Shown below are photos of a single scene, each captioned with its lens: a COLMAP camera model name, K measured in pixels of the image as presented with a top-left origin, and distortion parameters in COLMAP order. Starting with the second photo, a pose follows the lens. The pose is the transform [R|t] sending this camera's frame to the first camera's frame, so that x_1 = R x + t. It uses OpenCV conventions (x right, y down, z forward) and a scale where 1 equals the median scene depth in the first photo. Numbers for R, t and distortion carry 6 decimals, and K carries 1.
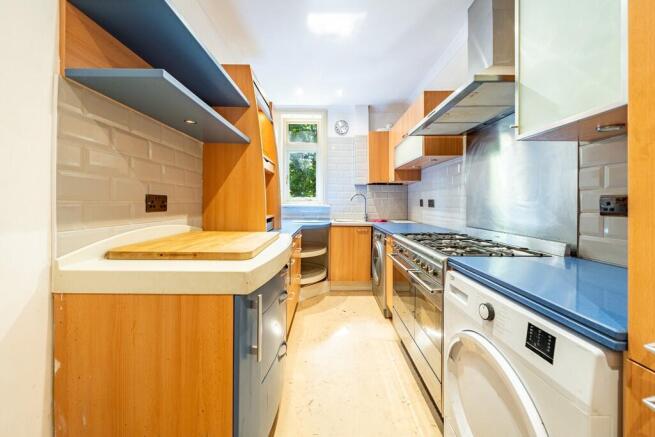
lens RADIAL K [[245.3, 0, 329.2], [0, 245.3, 203.7], [0, 0, 1]] dist [-0.004409, -0.000578]
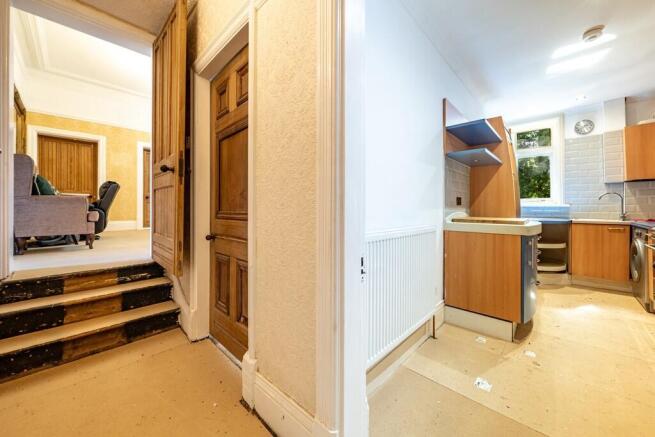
lens RADIAL K [[245.3, 0, 329.0], [0, 245.3, 208.4], [0, 0, 1]] dist [-0.004409, -0.000578]
pose [[0.722131, -0.011261, -0.691665, -0.019657], [0.006288, 0.999933, -0.009714, 0.028218], [0.691728, 0.002666, 0.722153, -0.506496]]
